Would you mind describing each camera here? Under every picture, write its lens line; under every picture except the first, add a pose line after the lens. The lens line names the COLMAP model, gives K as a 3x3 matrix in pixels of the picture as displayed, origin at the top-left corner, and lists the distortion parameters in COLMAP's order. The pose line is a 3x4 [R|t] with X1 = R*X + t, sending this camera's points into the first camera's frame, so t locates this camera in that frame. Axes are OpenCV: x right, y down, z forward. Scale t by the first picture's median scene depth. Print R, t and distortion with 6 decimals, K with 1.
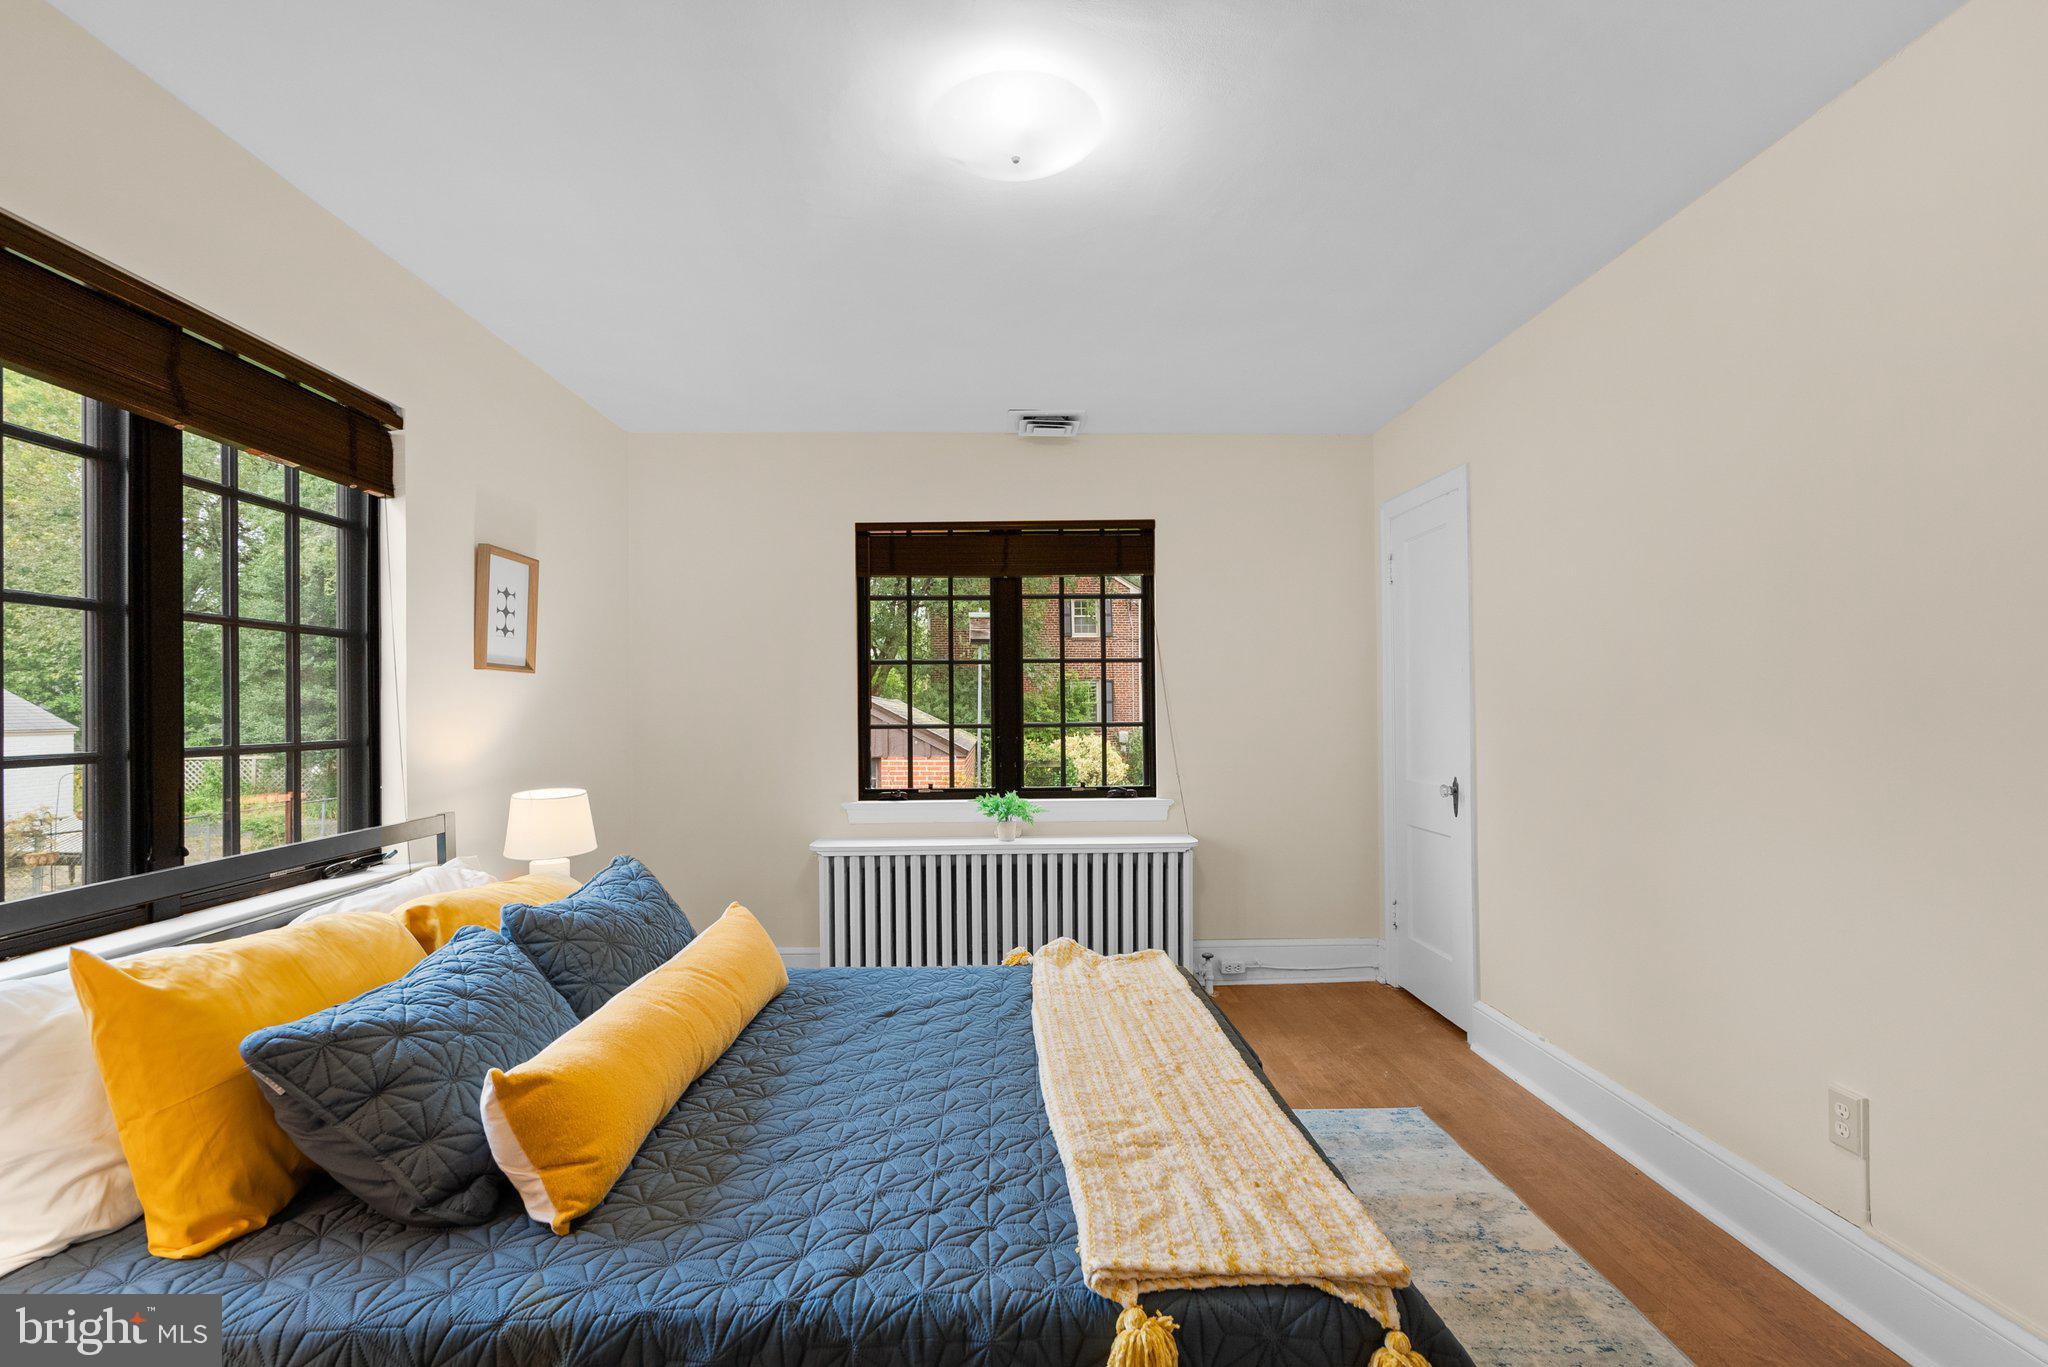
lens RADIAL K [[938.9, 0, 1017.1], [0, 938.9, 700.0], [0, 0, 1]] dist [-0.005687, 0.002225]
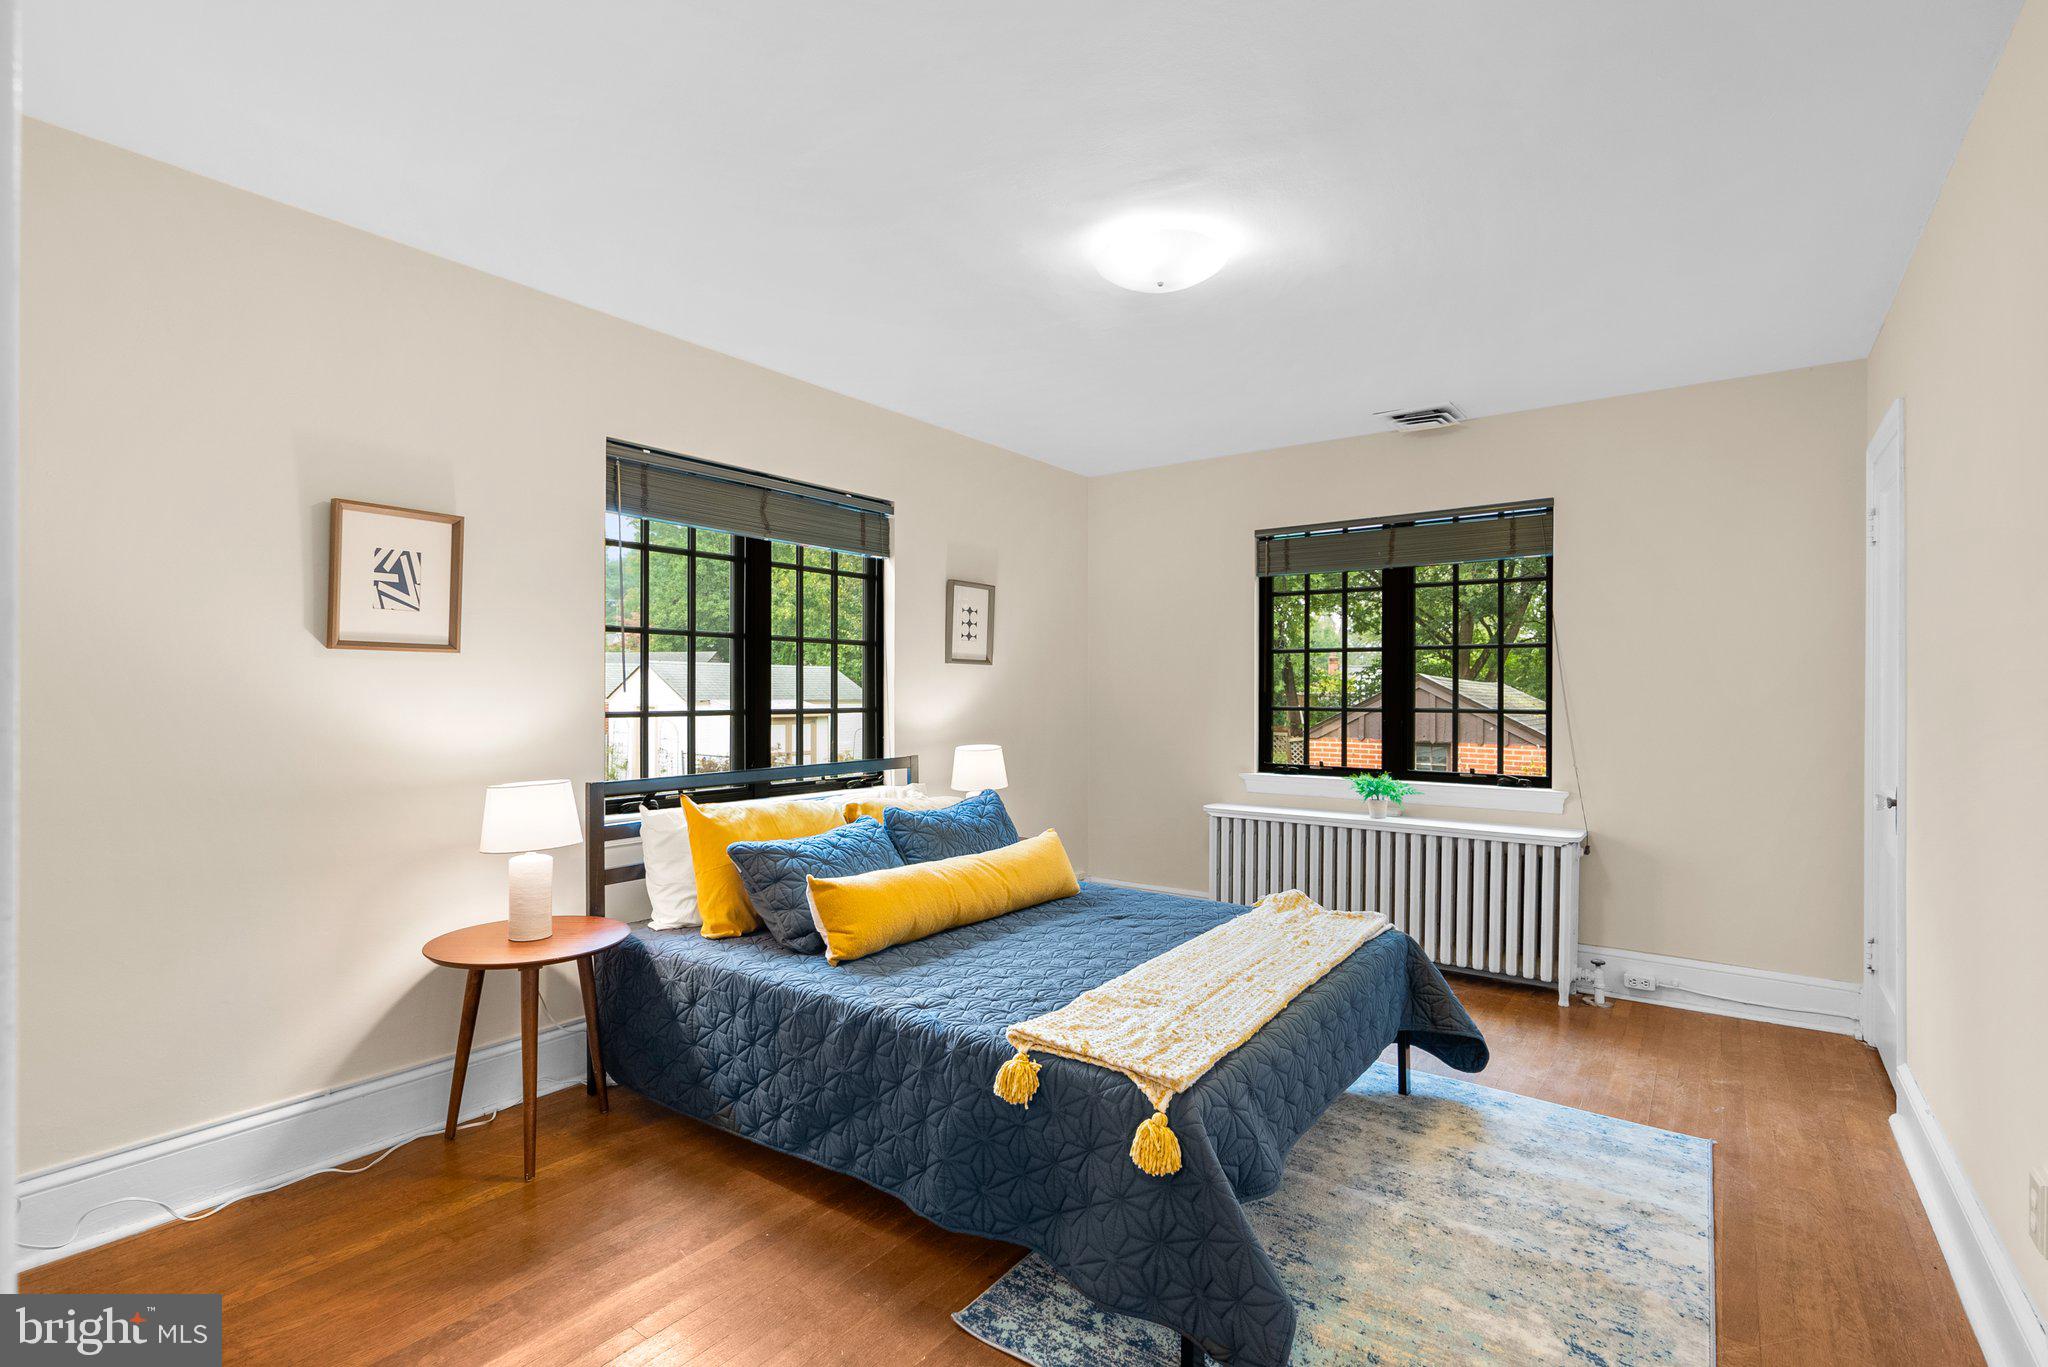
lens RADIAL K [[938.9, 0, 1013.2], [0, 938.9, 689.6], [0, 0, 1]] dist [-0.005687, 0.002225]
pose [[0.788923, 0.011876, -0.614377, 0.551729], [-0.006101, 0.999915, 0.011495, -0.009965], [0.614461, -0.005320, 0.788929, -0.159244]]
